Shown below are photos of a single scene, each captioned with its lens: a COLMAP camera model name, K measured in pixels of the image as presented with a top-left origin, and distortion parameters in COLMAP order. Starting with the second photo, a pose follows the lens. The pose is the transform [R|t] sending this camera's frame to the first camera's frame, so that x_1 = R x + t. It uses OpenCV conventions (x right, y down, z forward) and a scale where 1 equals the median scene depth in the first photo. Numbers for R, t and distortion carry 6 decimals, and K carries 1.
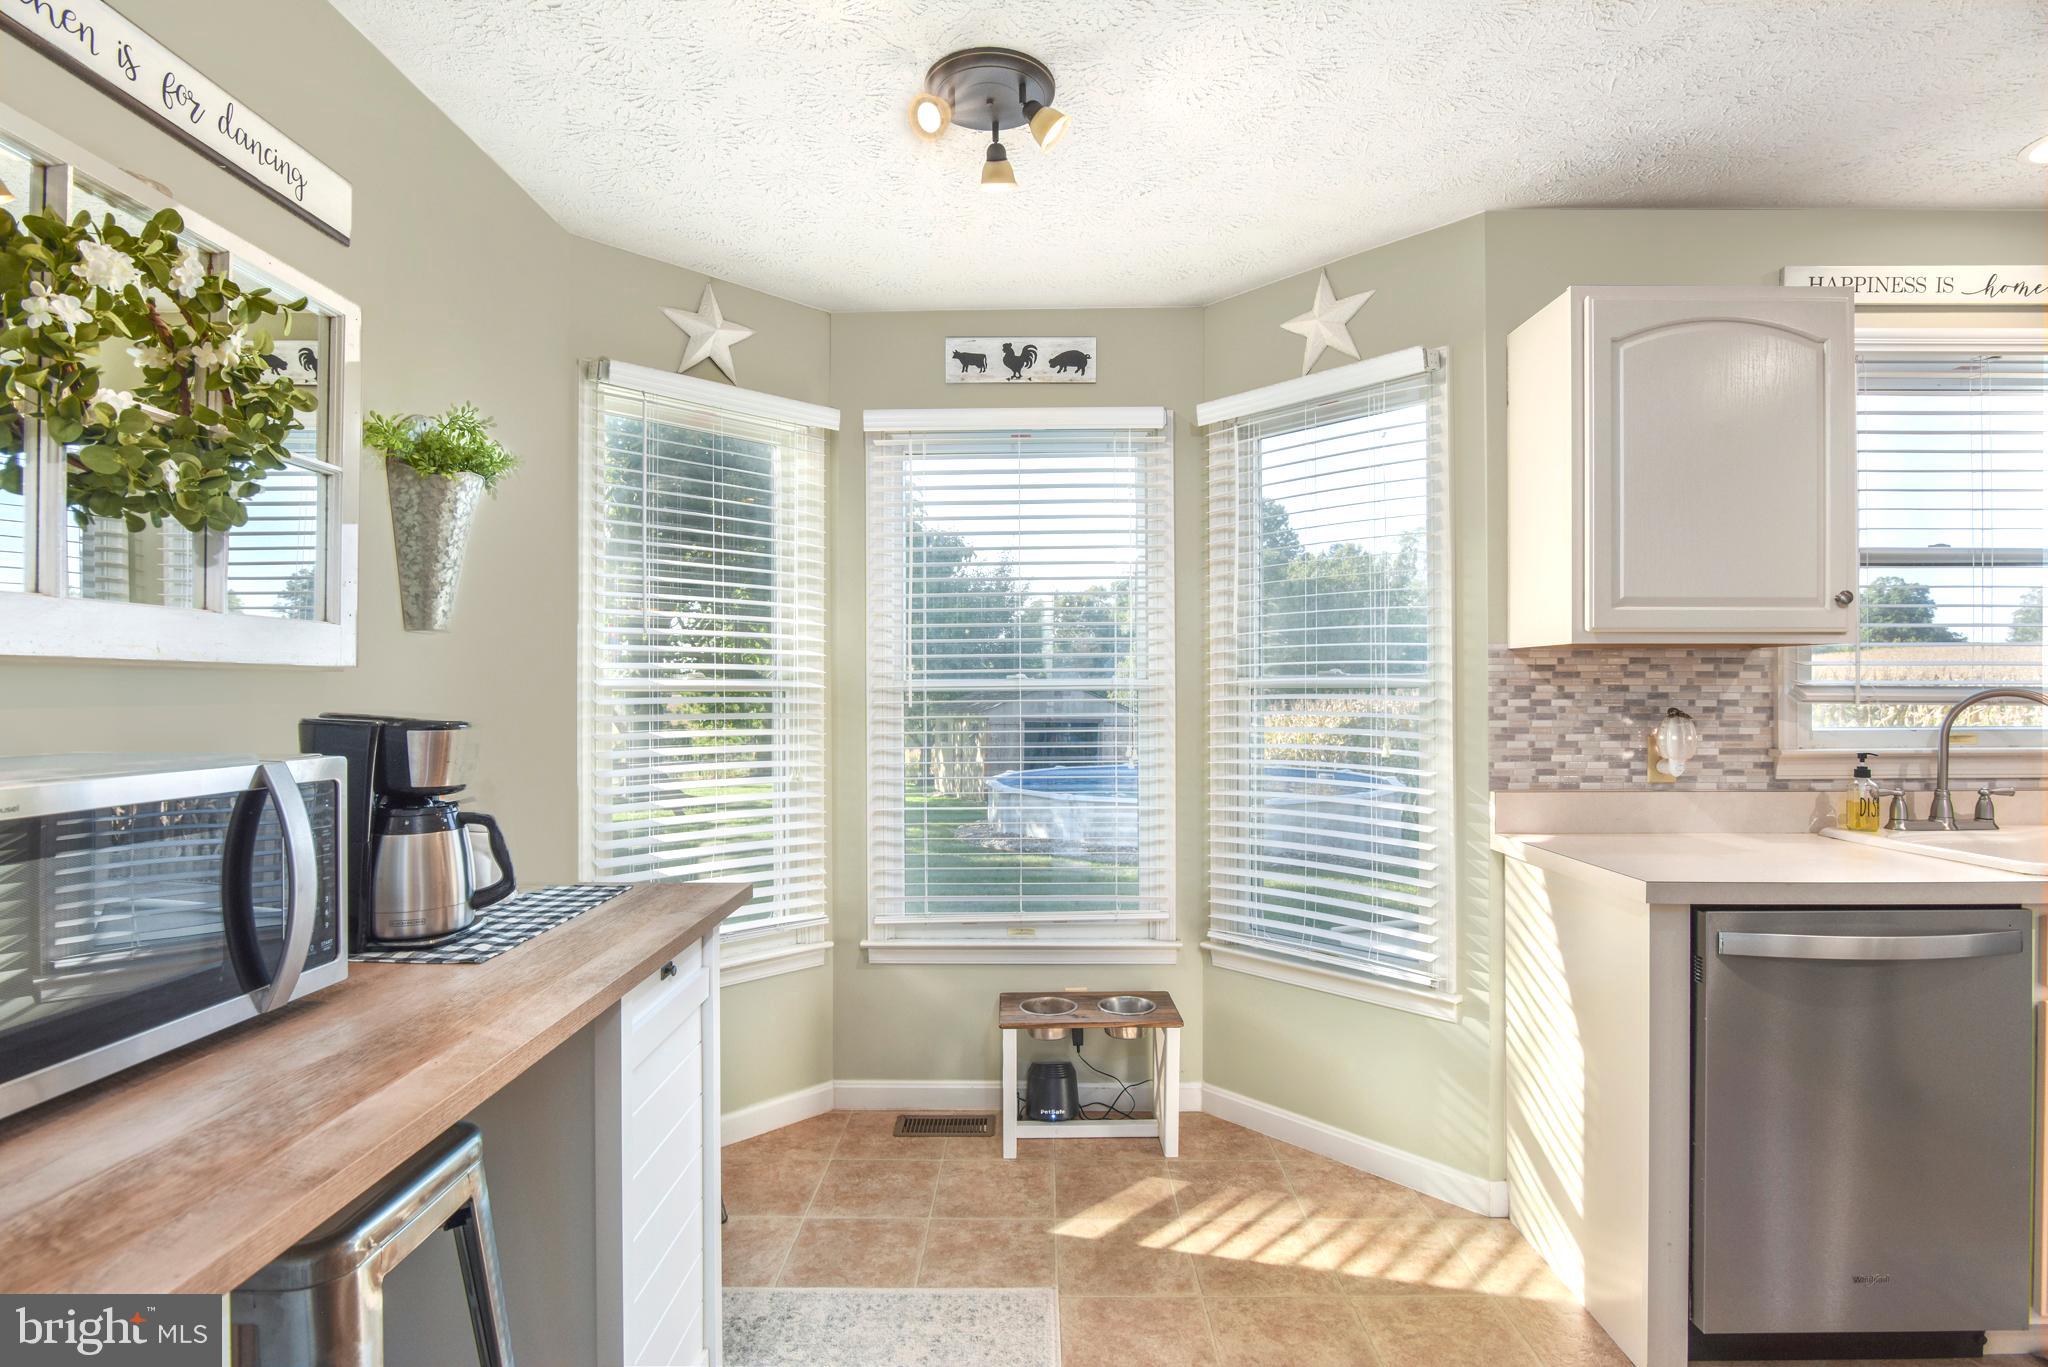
lens RADIAL K [[992.5, 0, 1029.8], [0, 992.5, 683.9], [0, 0, 1]] dist [-0.016817, -0.000323]
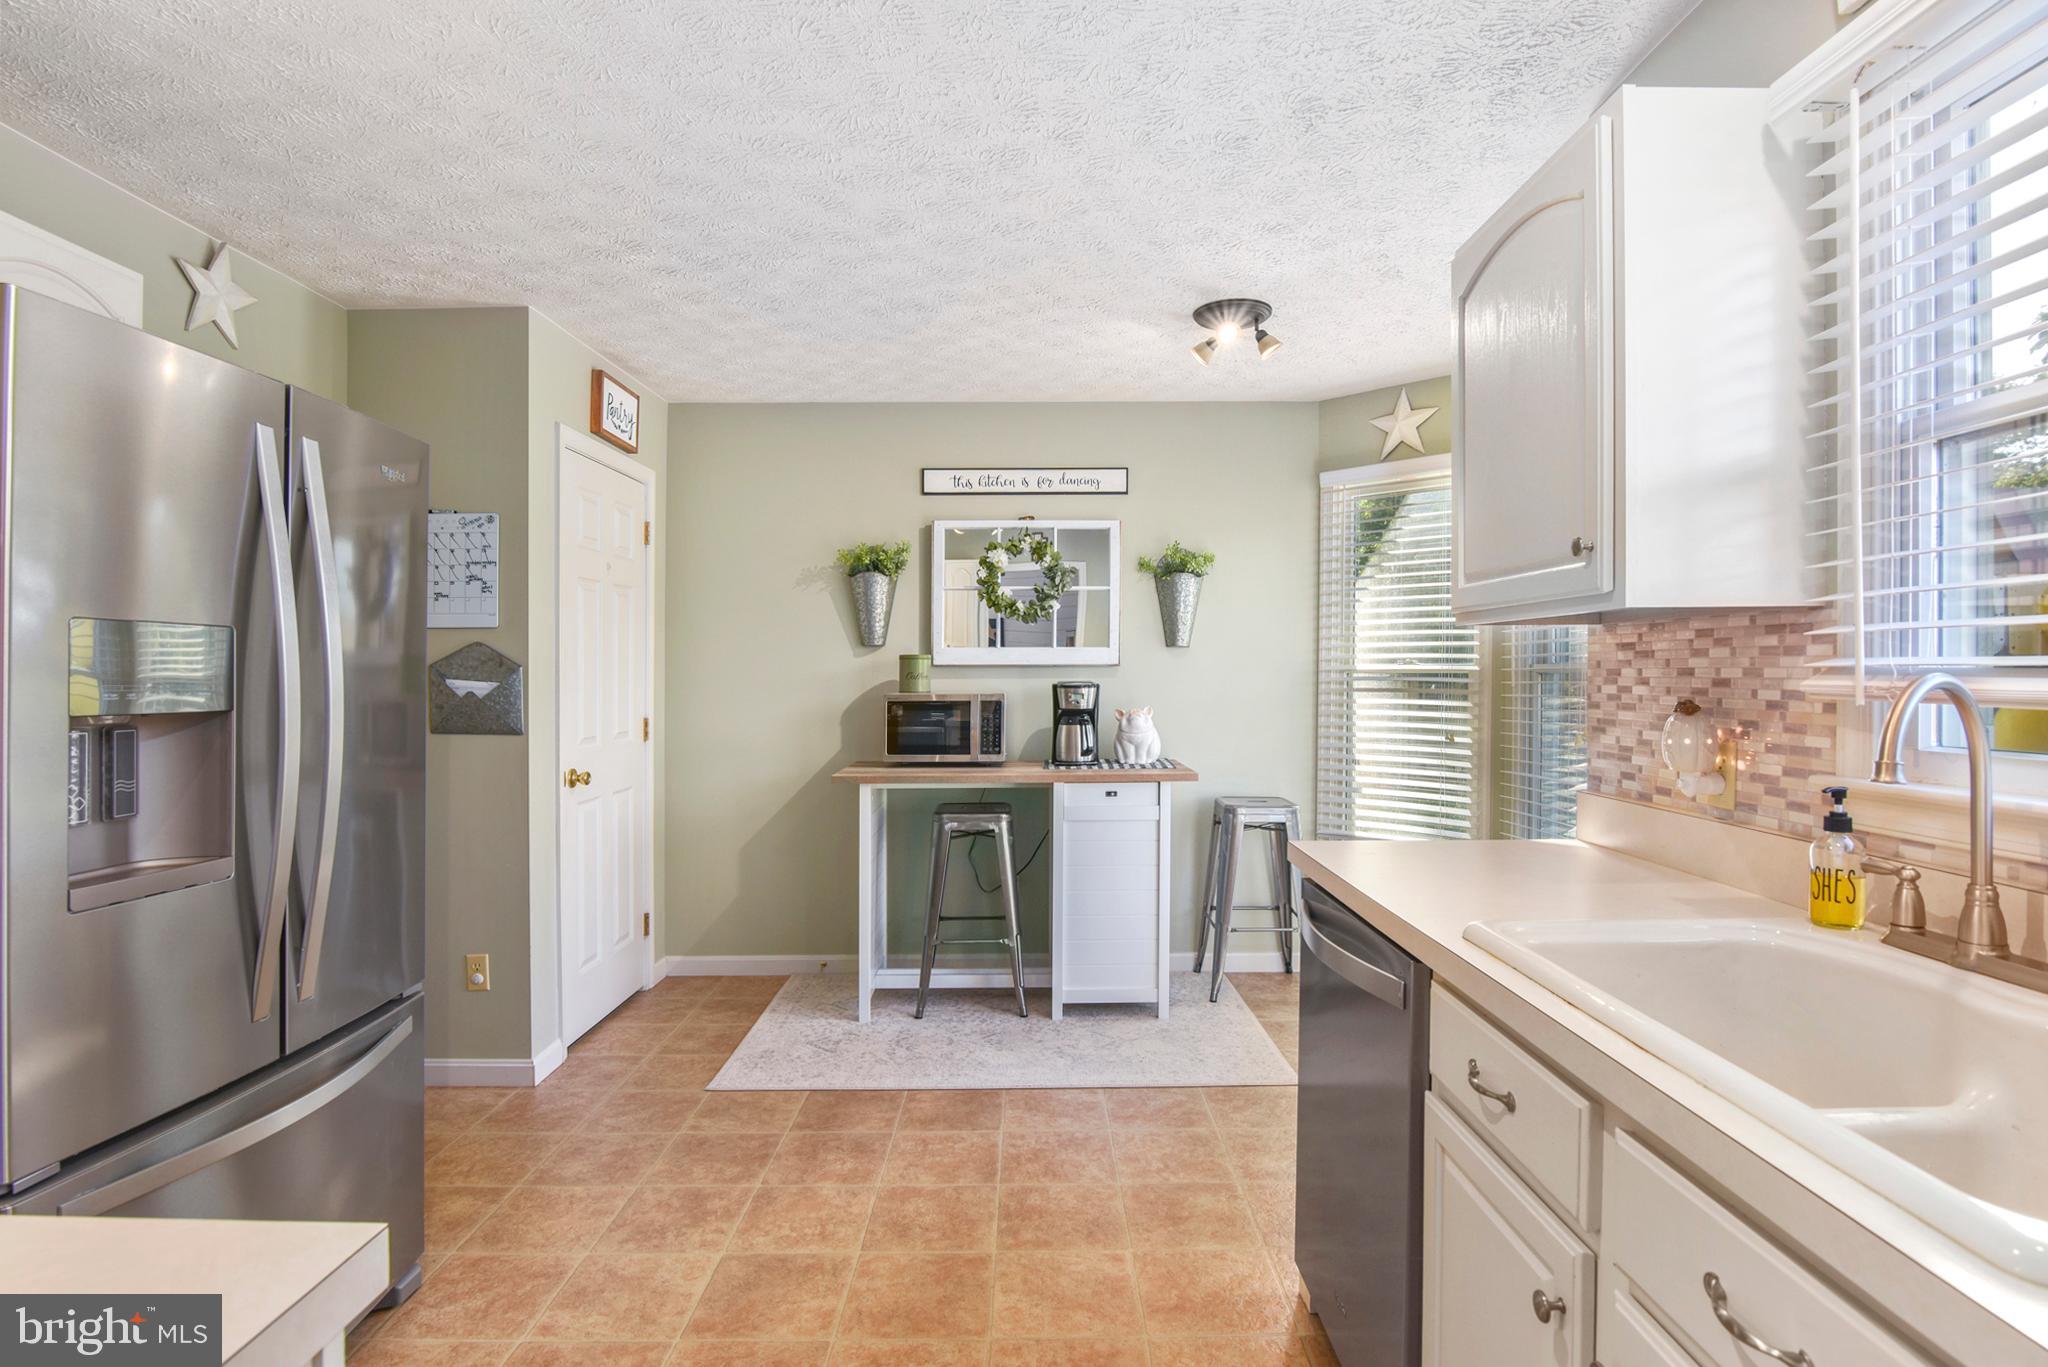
lens RADIAL K [[992.5, 0, 1029.8], [0, 992.5, 683.9], [0, 0, 1]] dist [-0.016817, -0.000323]
pose [[0.025582, 0.012687, -0.999592, 1.312382], [0.006479, 0.999896, 0.012856, 0.000731], [0.999652, -0.006805, 0.025497, 0.492478]]
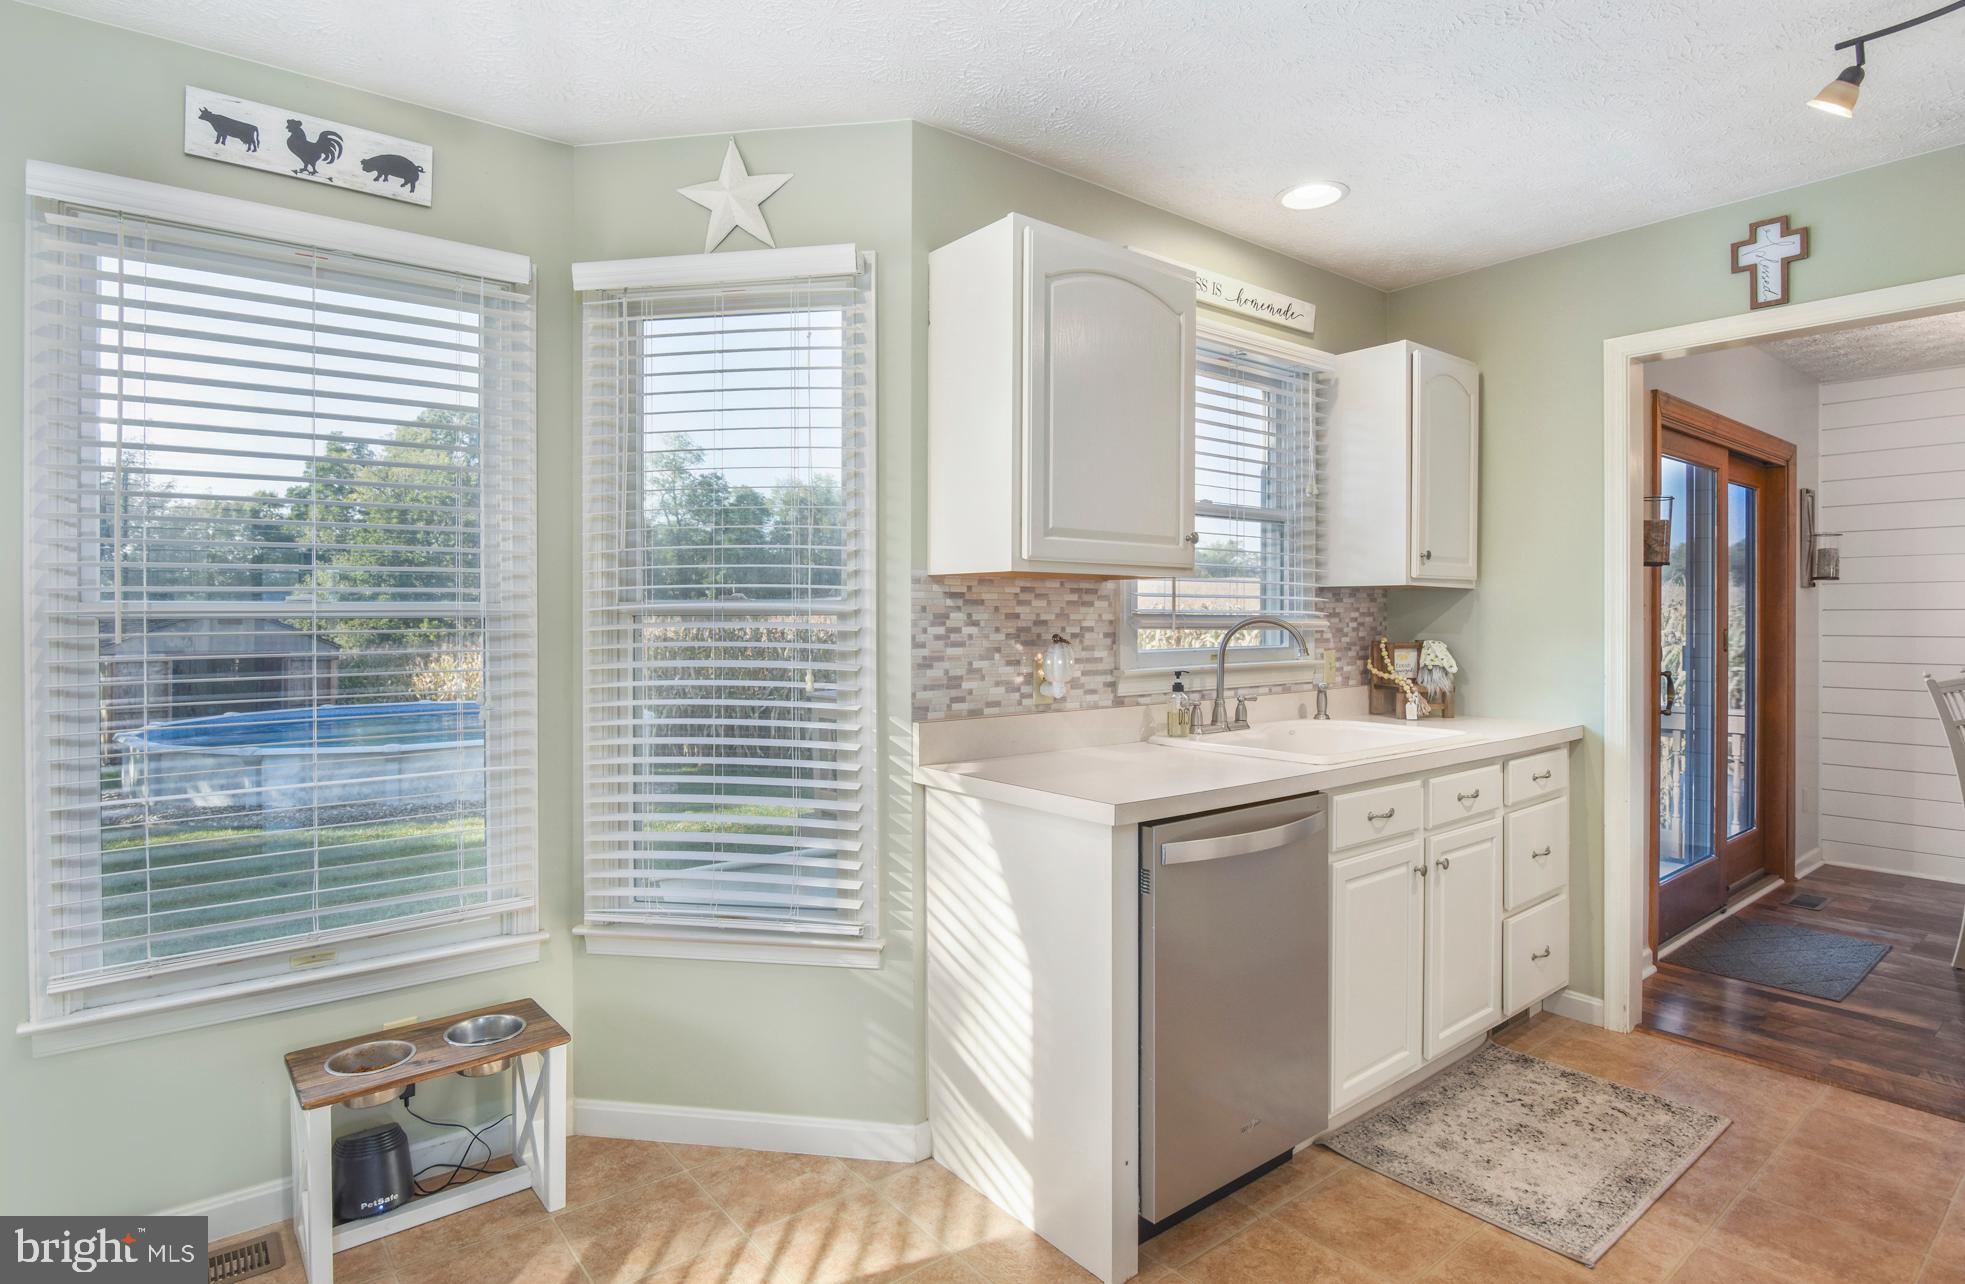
lens RADIAL K [[998.3, 0, 917.6], [0, 998.3, 616.7], [0, 0, 1]] dist [-0.021228, 0.000363]
pose [[0.789738, 0.001064, 0.613443, -0.127512], [-0.004483, 0.999982, 0.004036, 0.001445], [-0.613428, -0.005937, 0.789728, 0.229419]]
